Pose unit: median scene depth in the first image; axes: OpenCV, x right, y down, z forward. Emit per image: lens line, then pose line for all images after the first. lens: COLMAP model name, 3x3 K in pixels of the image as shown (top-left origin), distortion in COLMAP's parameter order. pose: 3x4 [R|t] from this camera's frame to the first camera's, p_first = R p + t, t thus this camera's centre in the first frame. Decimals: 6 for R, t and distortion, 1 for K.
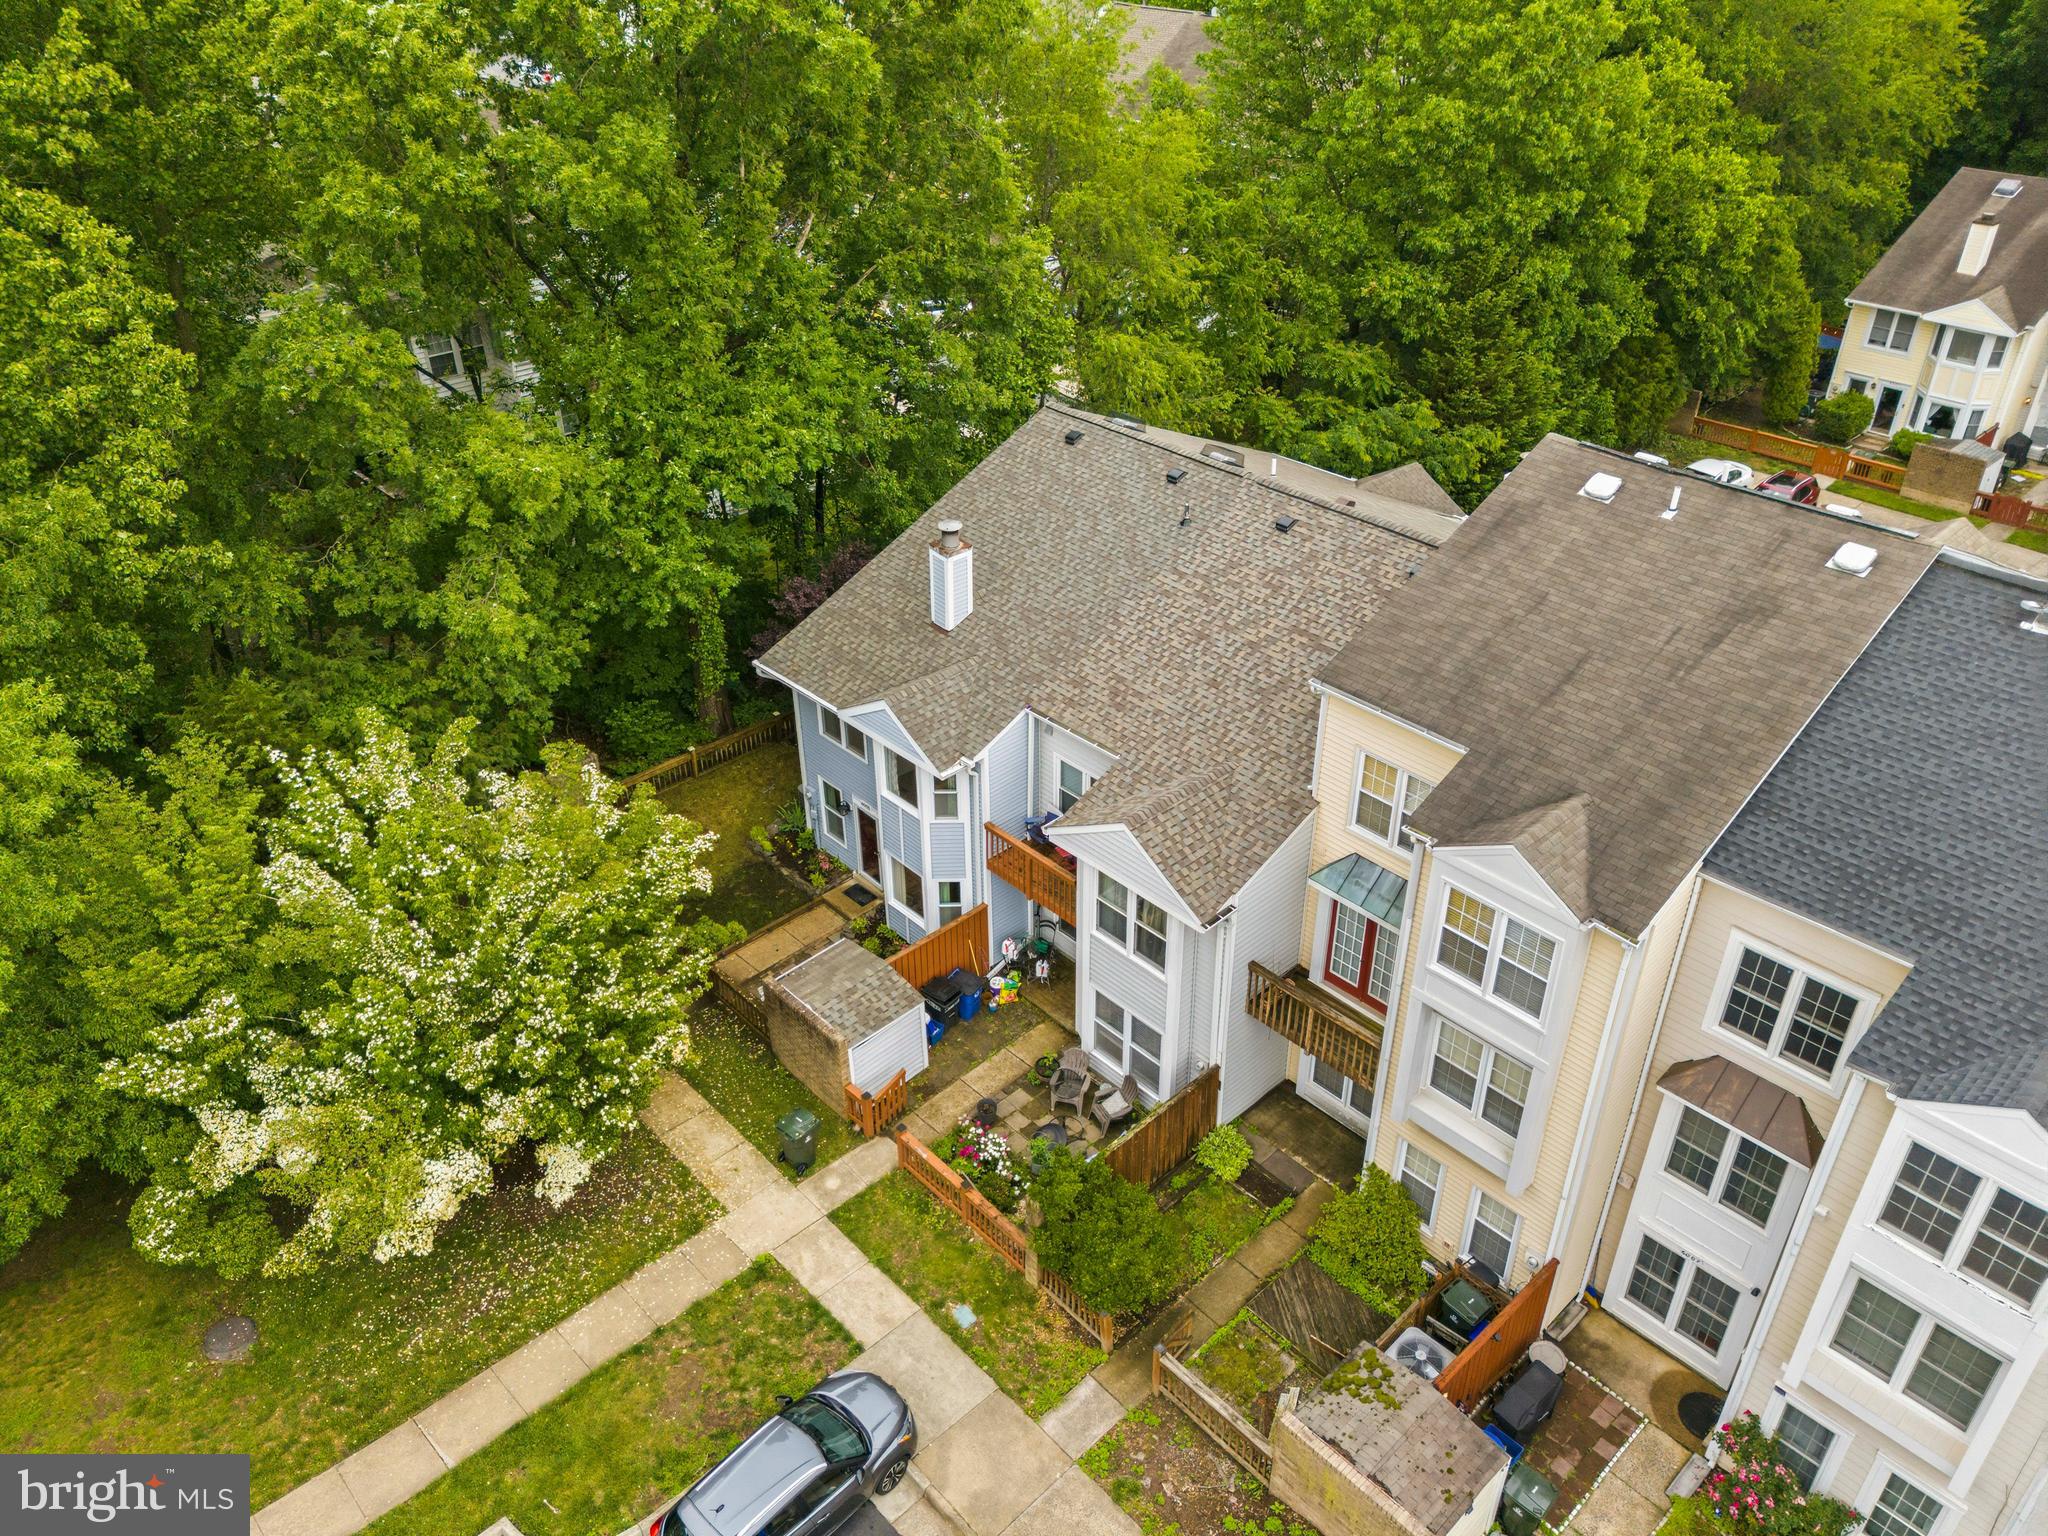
lens RADIAL K [[1528.2, 0, 1036.2], [0, 1528.2, 767.5], [0, 0, 1]] dist [0.041989, -0.021844]
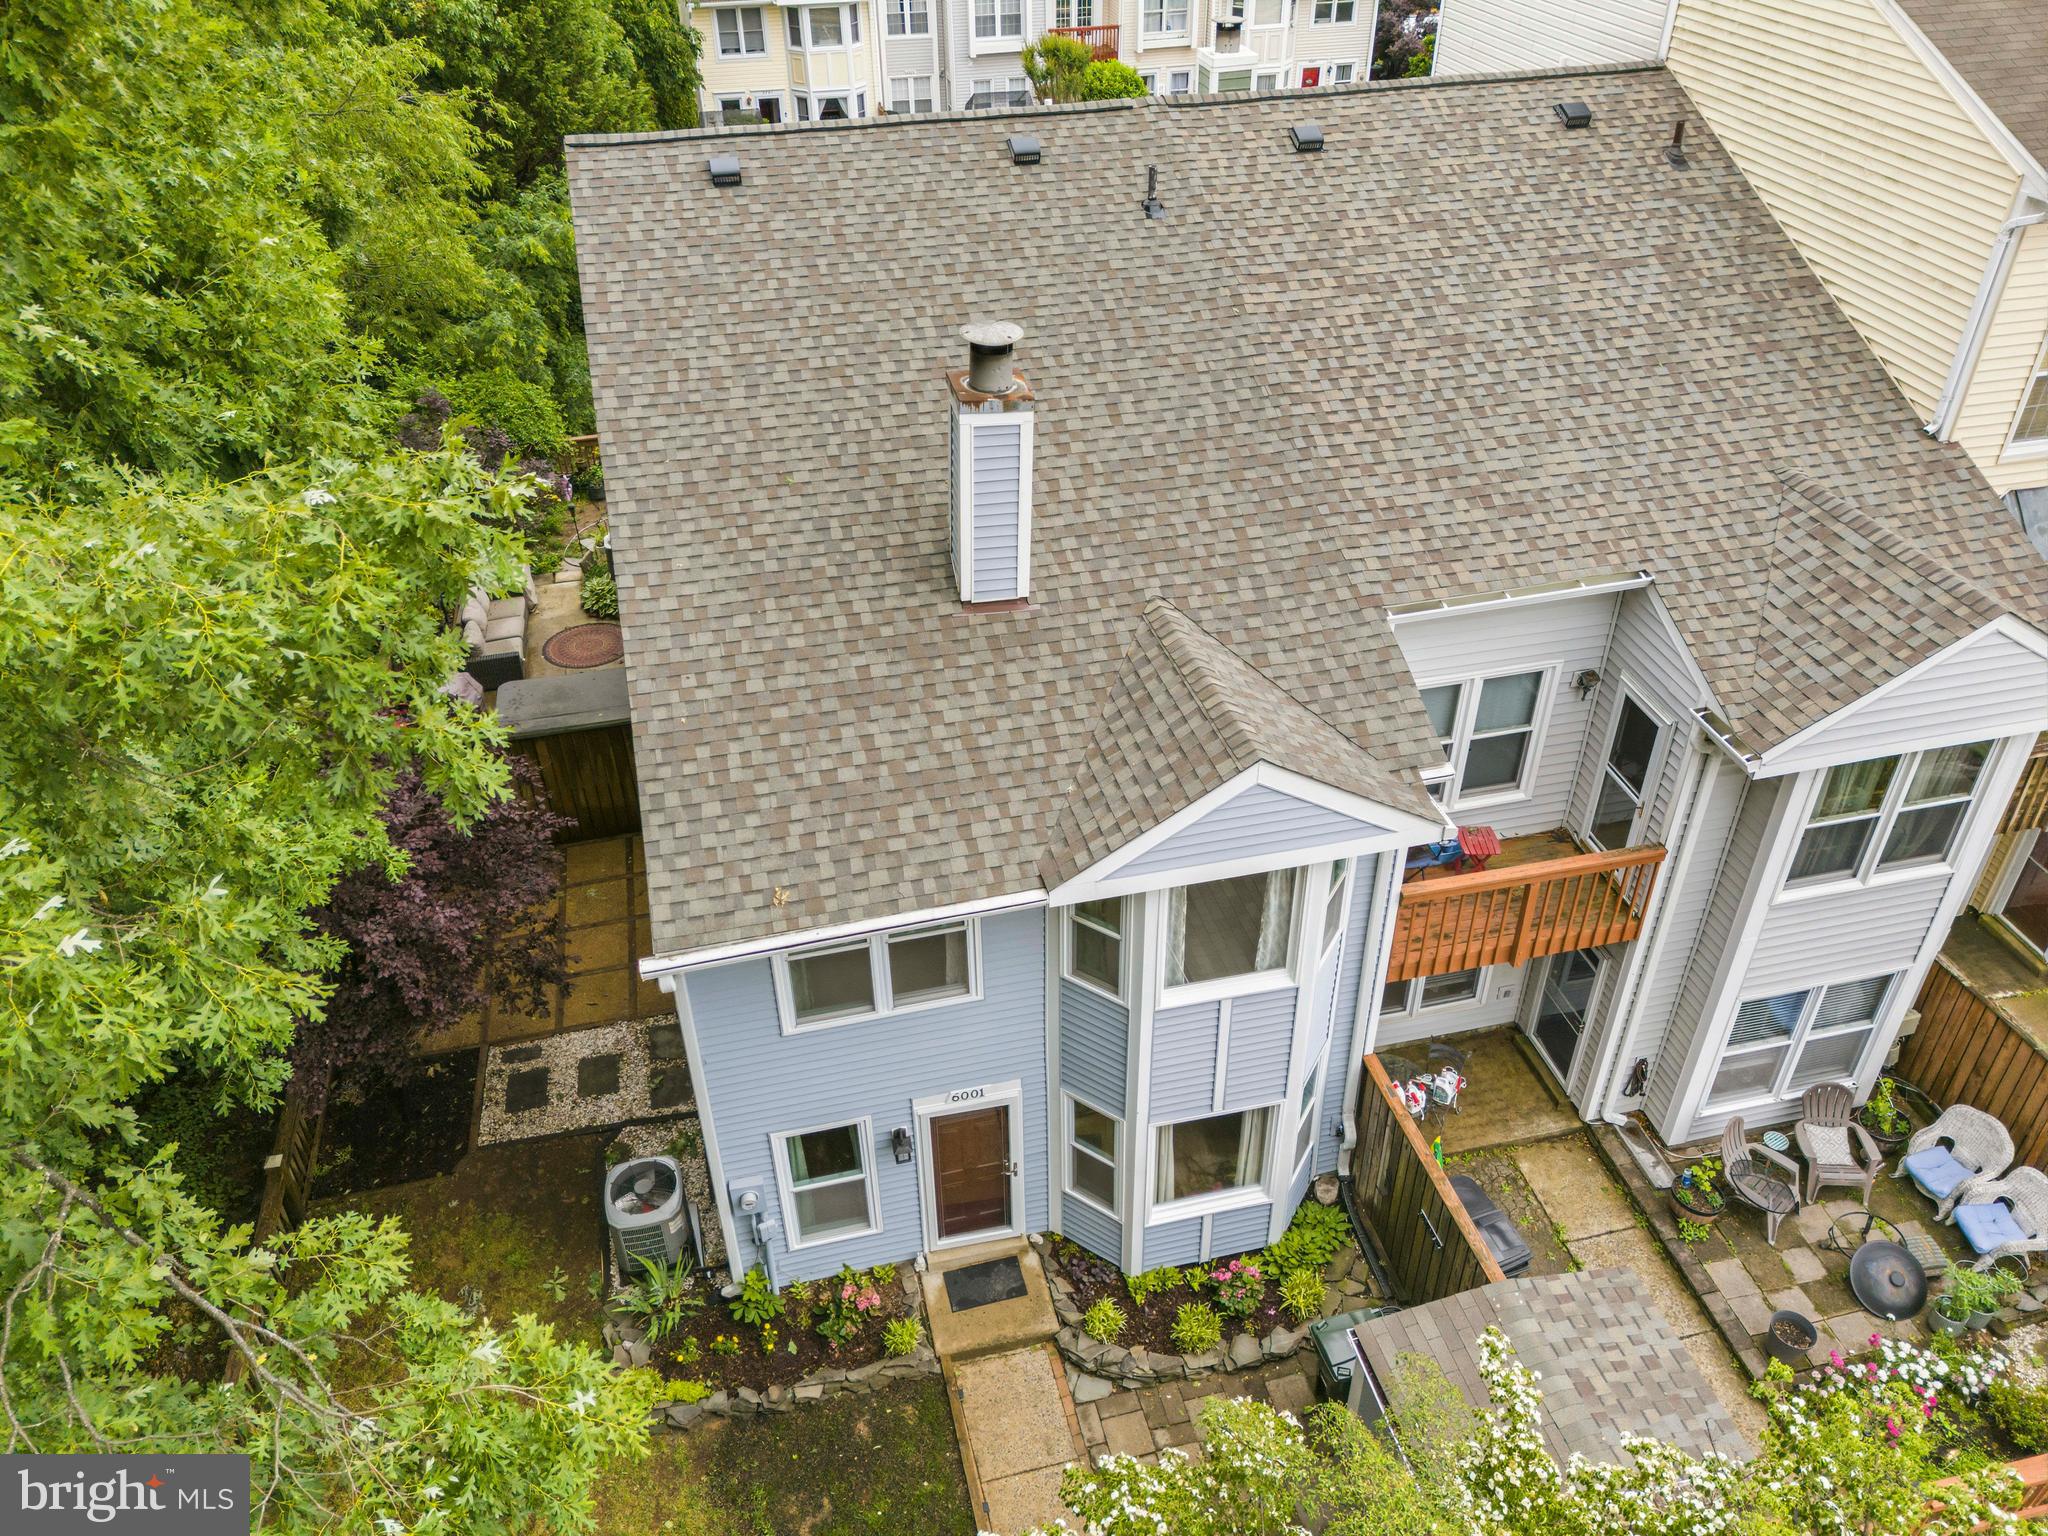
lens RADIAL K [[1528.2, 0, 1036.2], [0, 1528.2, 762.7], [0, 0, 1]] dist [0.041989, -0.021844]
pose [[0.493528, -0.506654, 0.706917, -0.370935], [0.481897, 0.835926, 0.262685, -0.159240], [-0.724020, 0.211018, 0.656708, 0.738526]]
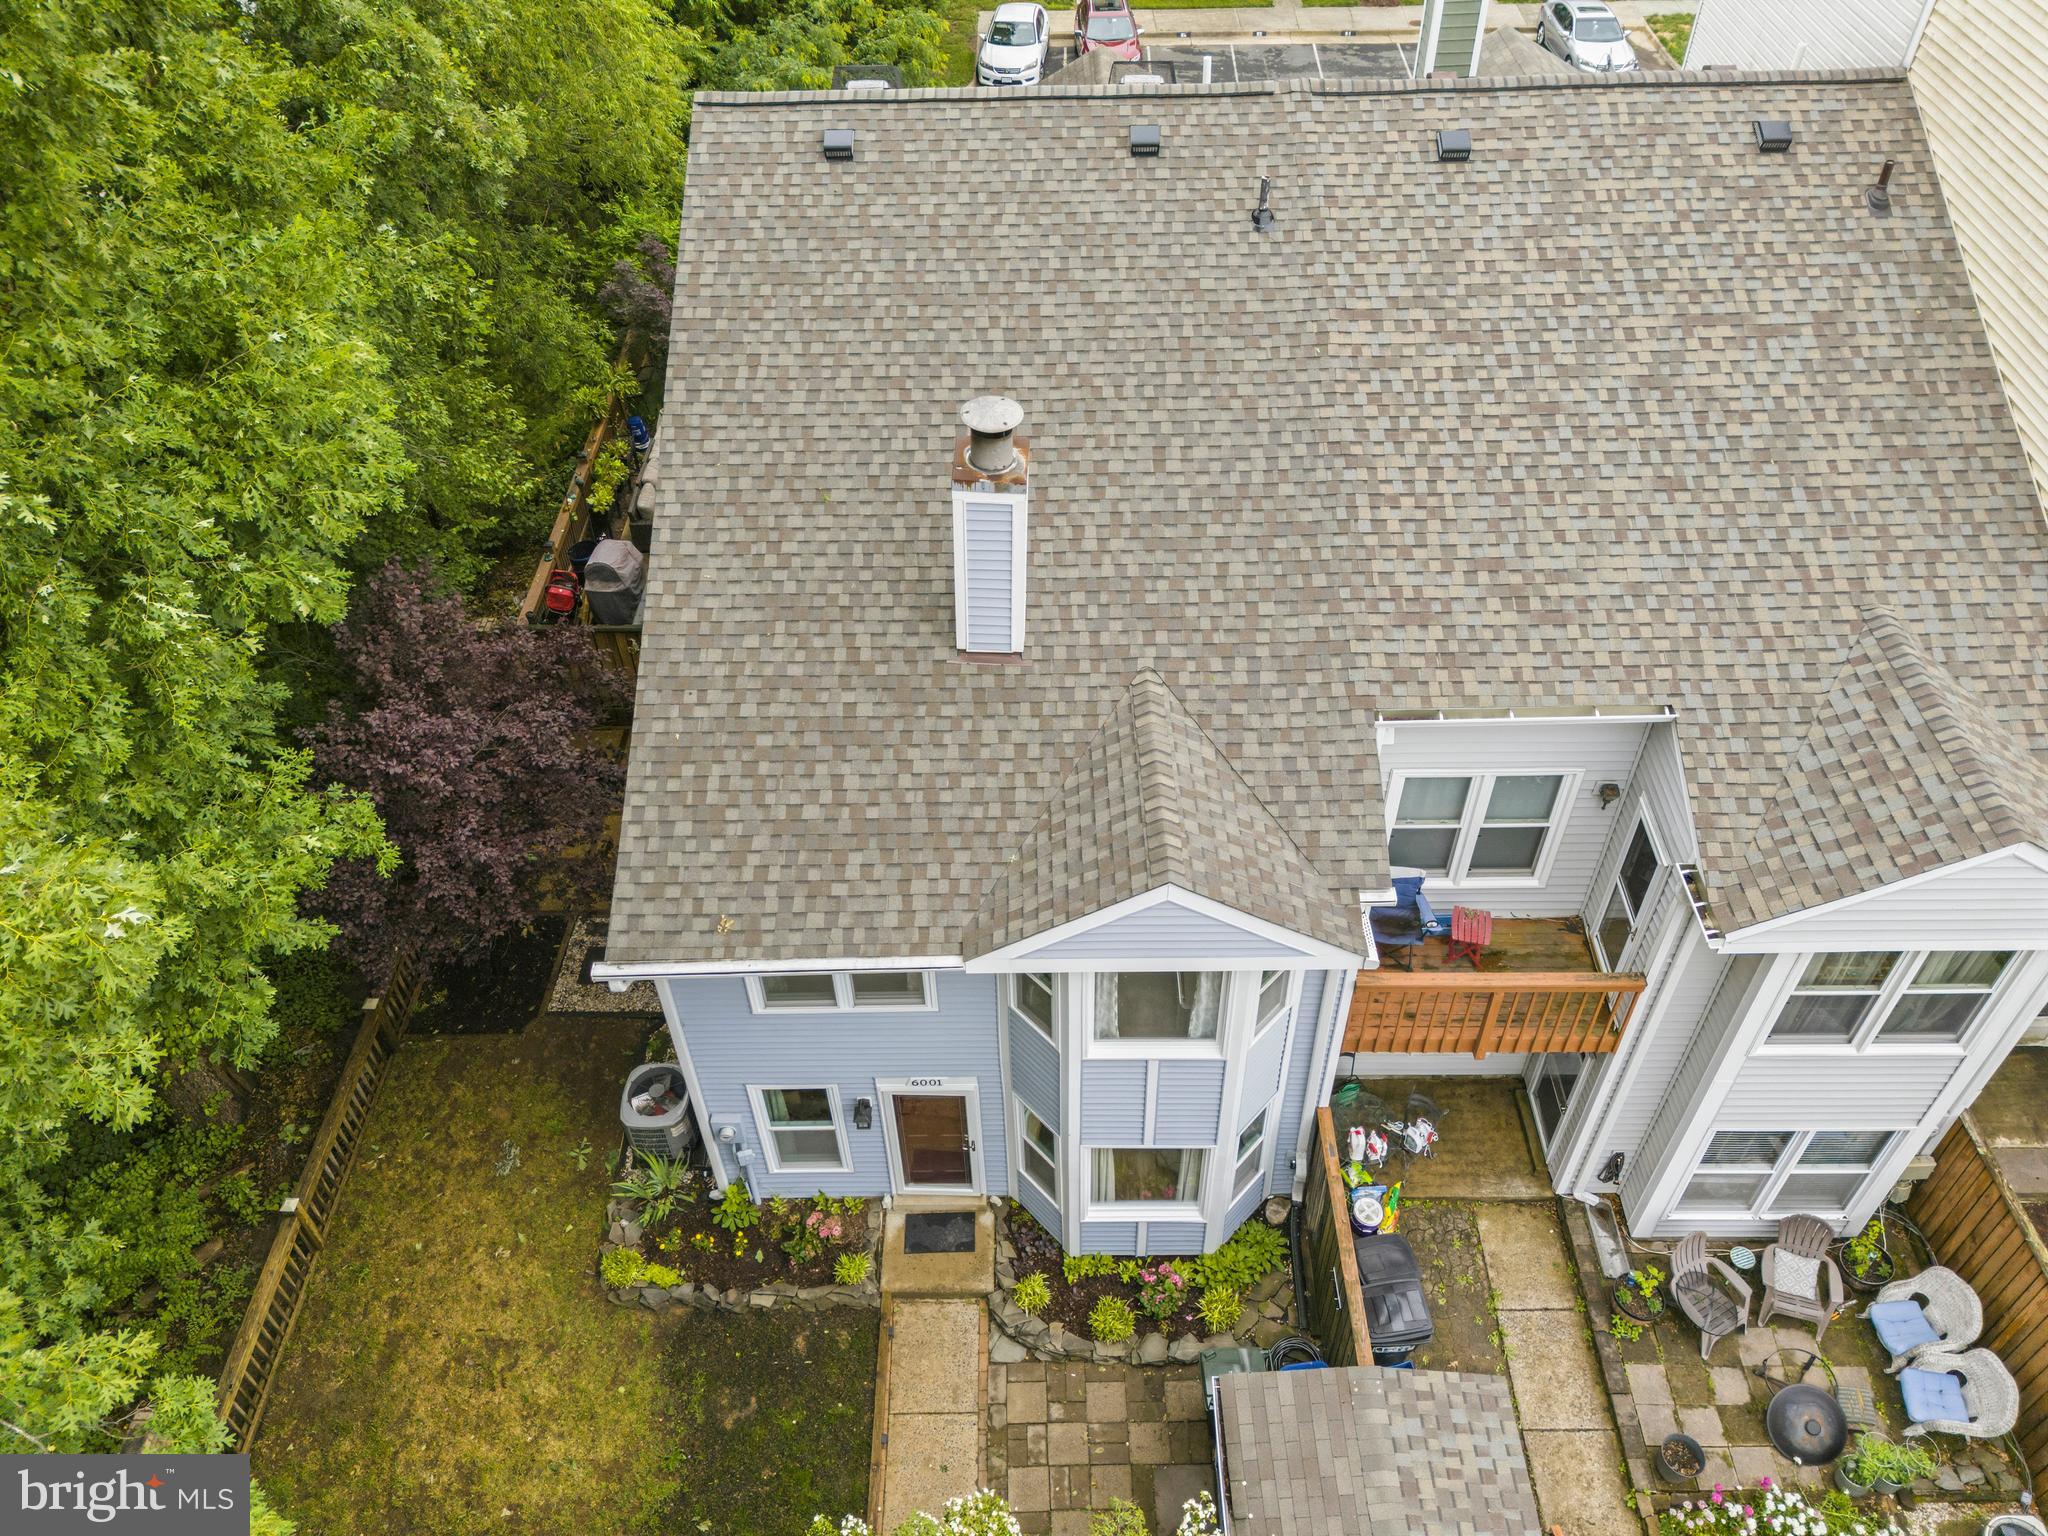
lens RADIAL K [[1528.2, 0, 1033.0], [0, 1528.2, 765.8], [0, 0, 1]] dist [0.041989, -0.021844]
pose [[0.684550, -0.514664, 0.516249, -0.291358], [0.409639, 0.857390, 0.311573, -0.193422], [-0.602982, -0.001811, 0.797753, 0.660637]]
